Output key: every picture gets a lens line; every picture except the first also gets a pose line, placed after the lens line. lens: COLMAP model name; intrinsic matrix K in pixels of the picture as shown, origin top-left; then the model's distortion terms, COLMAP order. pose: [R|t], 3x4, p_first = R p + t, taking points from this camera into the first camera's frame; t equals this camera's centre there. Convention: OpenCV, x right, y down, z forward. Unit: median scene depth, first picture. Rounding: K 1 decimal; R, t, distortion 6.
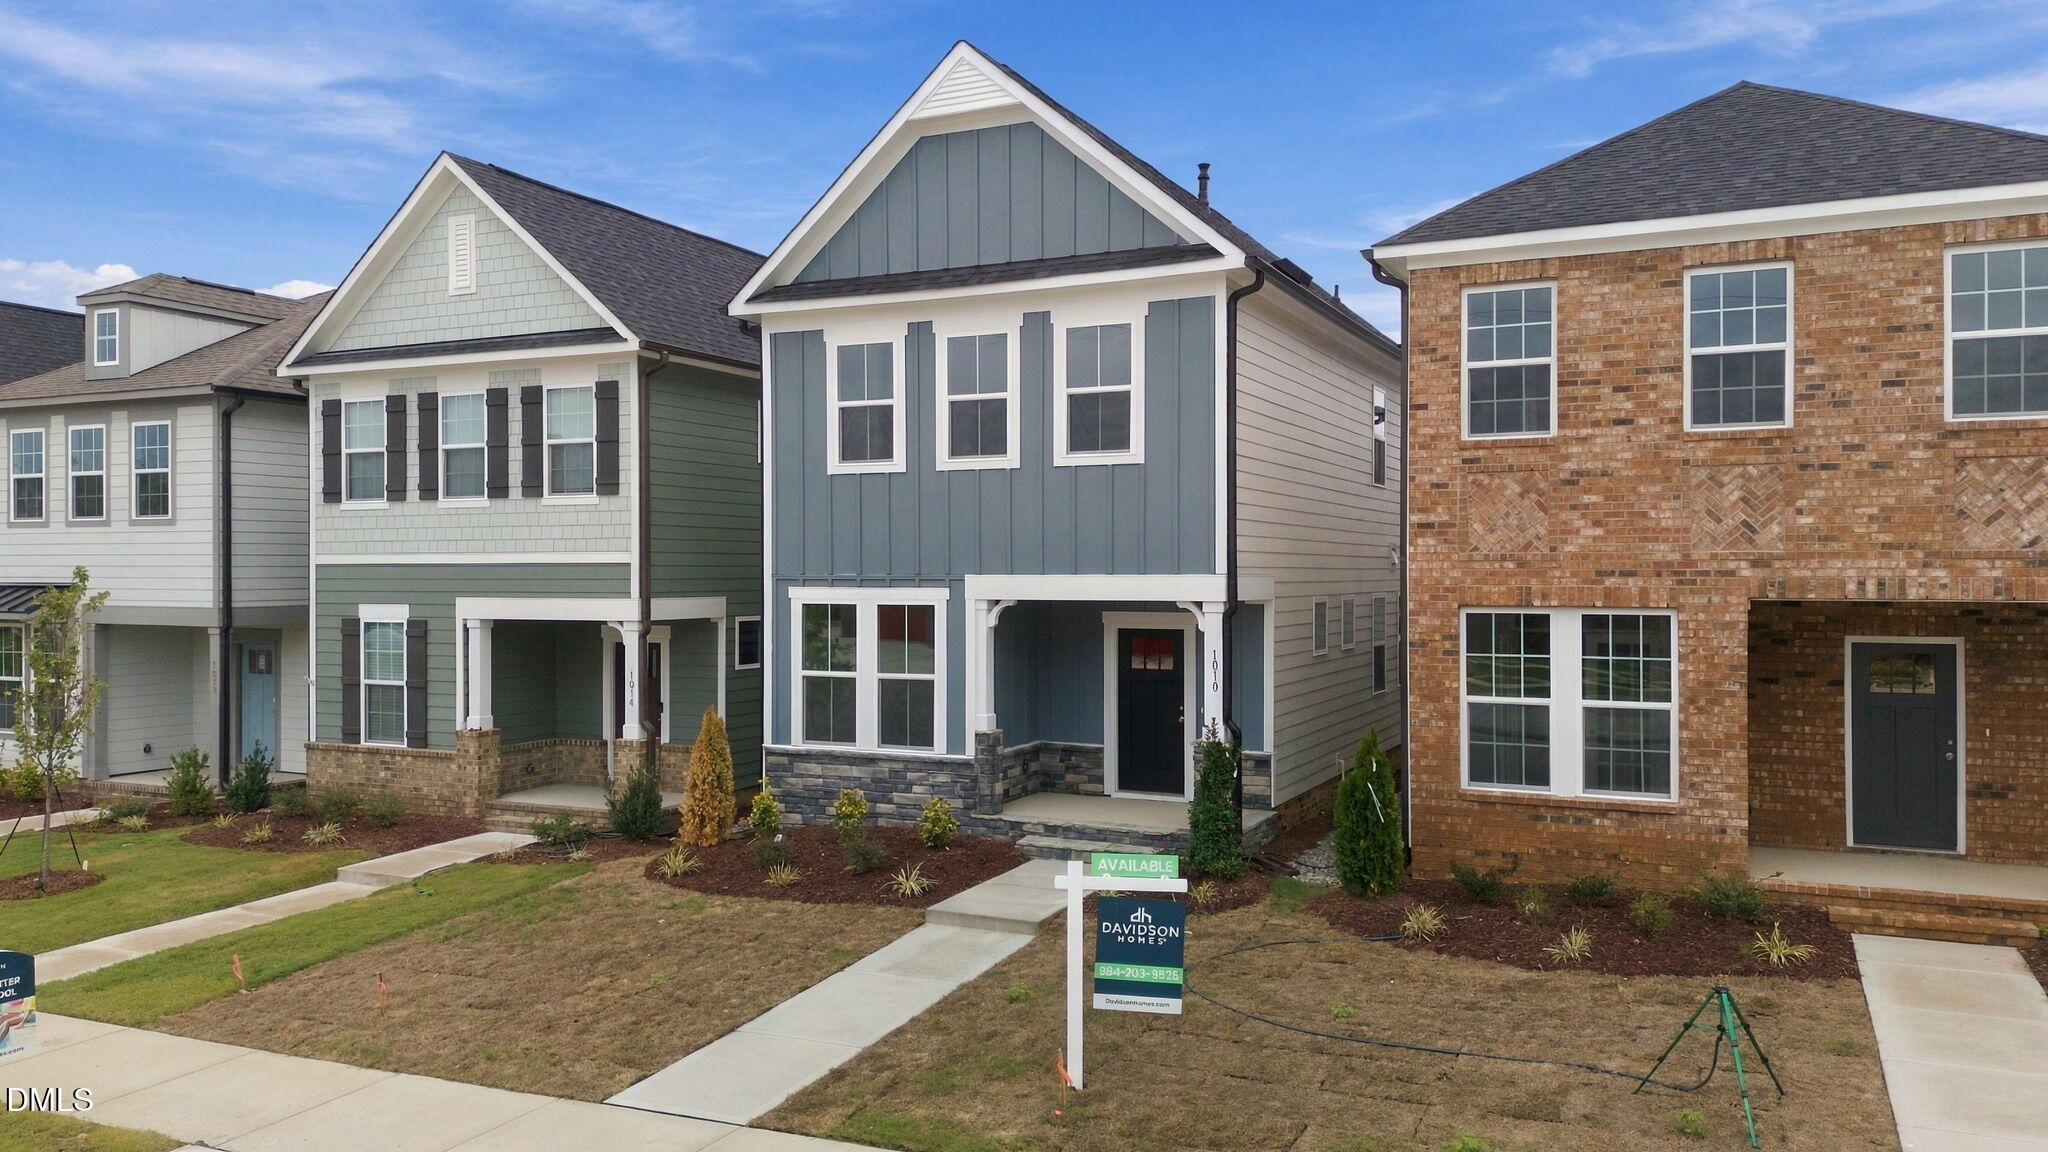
lens RADIAL K [[1562.7, 0, 1031.1], [0, 1562.7, 544.3], [0, 0, 1]] dist [0.014882, -0.008495]
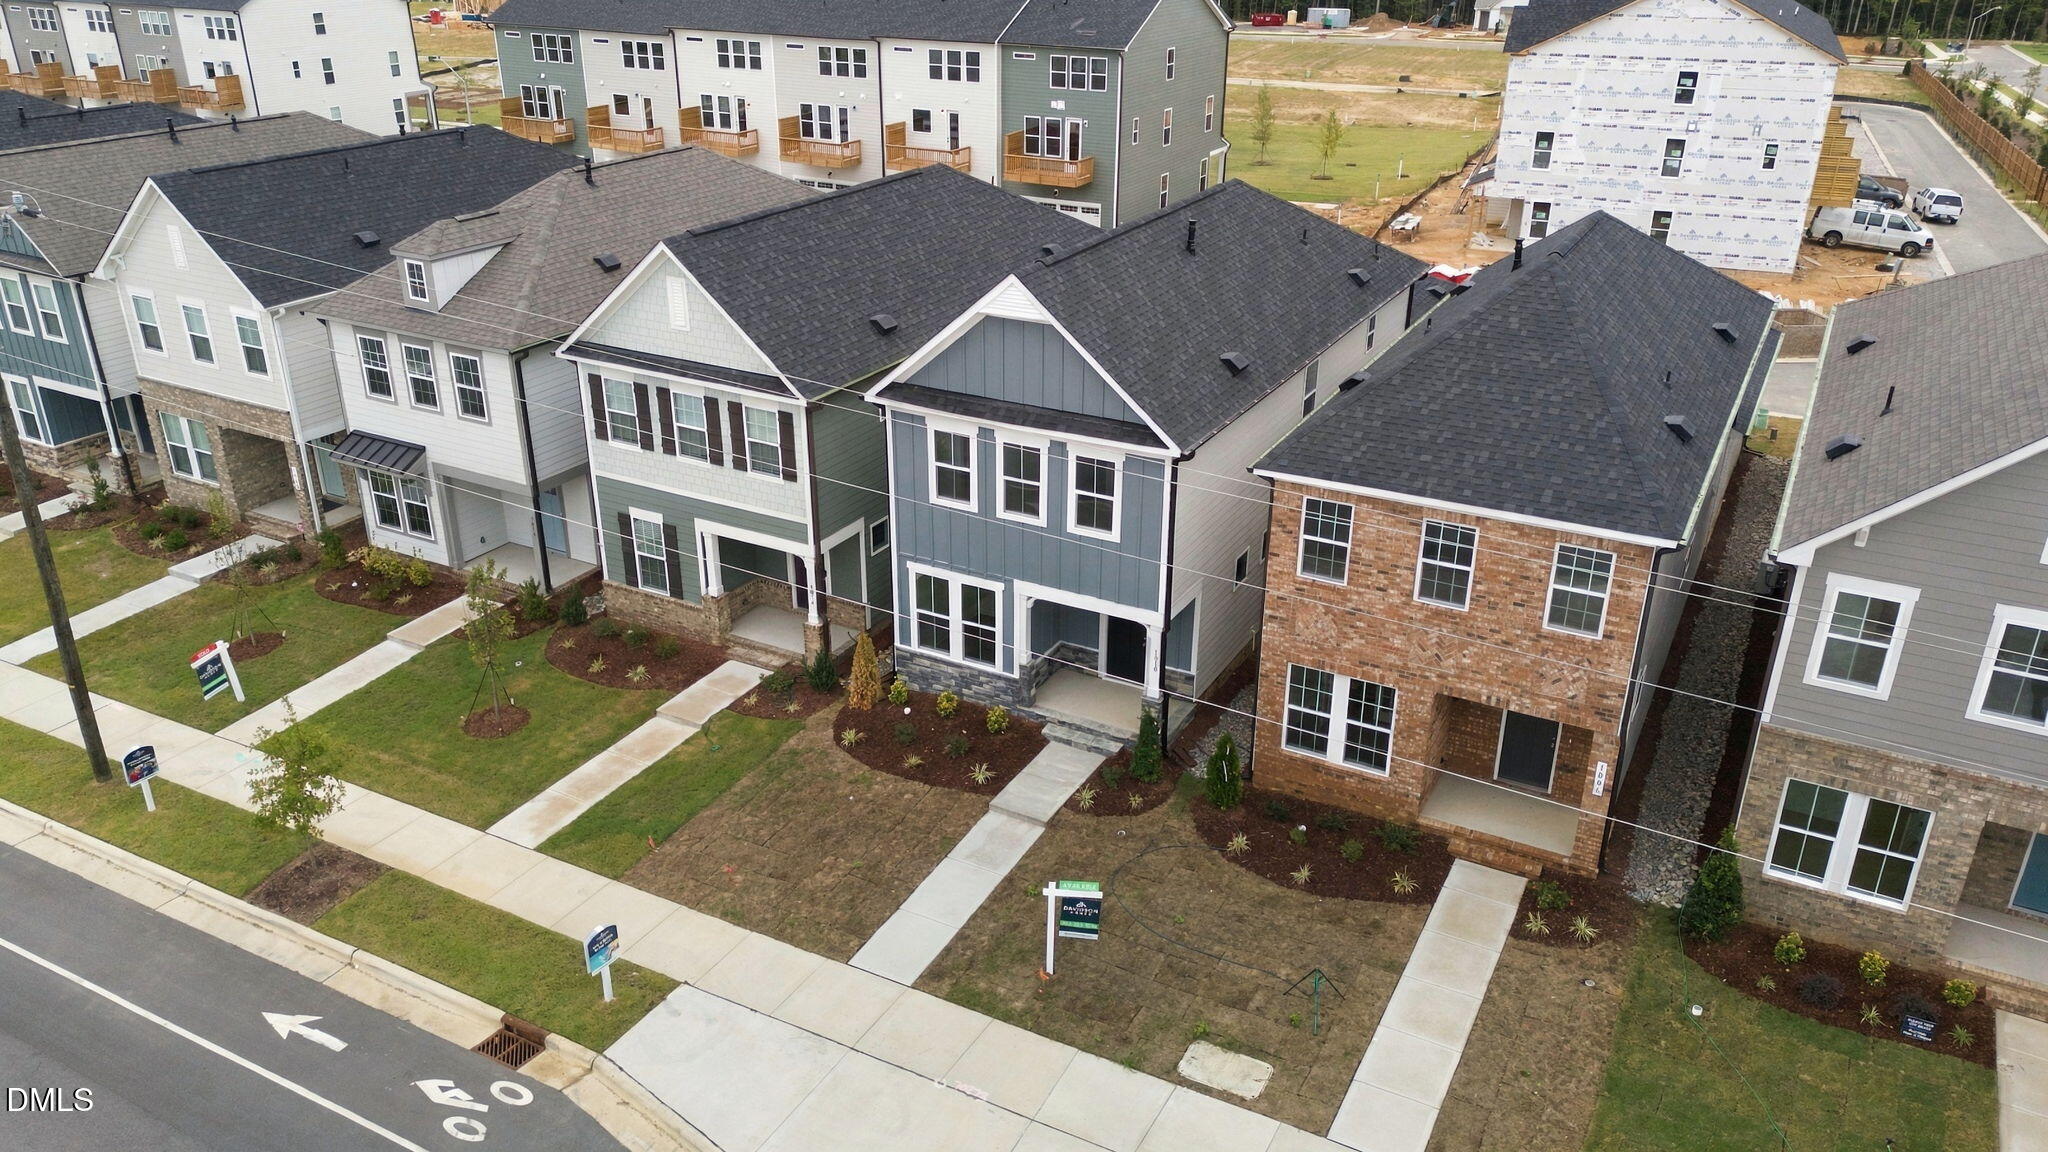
lens RADIAL K [[1562.7, 0, 1023.4], [0, 1562.7, 580.2], [0, 0, 1]] dist [0.014882, -0.008495]
pose [[0.998206, 0.029828, -0.051911, 0.054428], [-0.005070, 0.906056, 0.423127, -0.684448], [0.059655, -0.422105, 0.904582, -0.506455]]
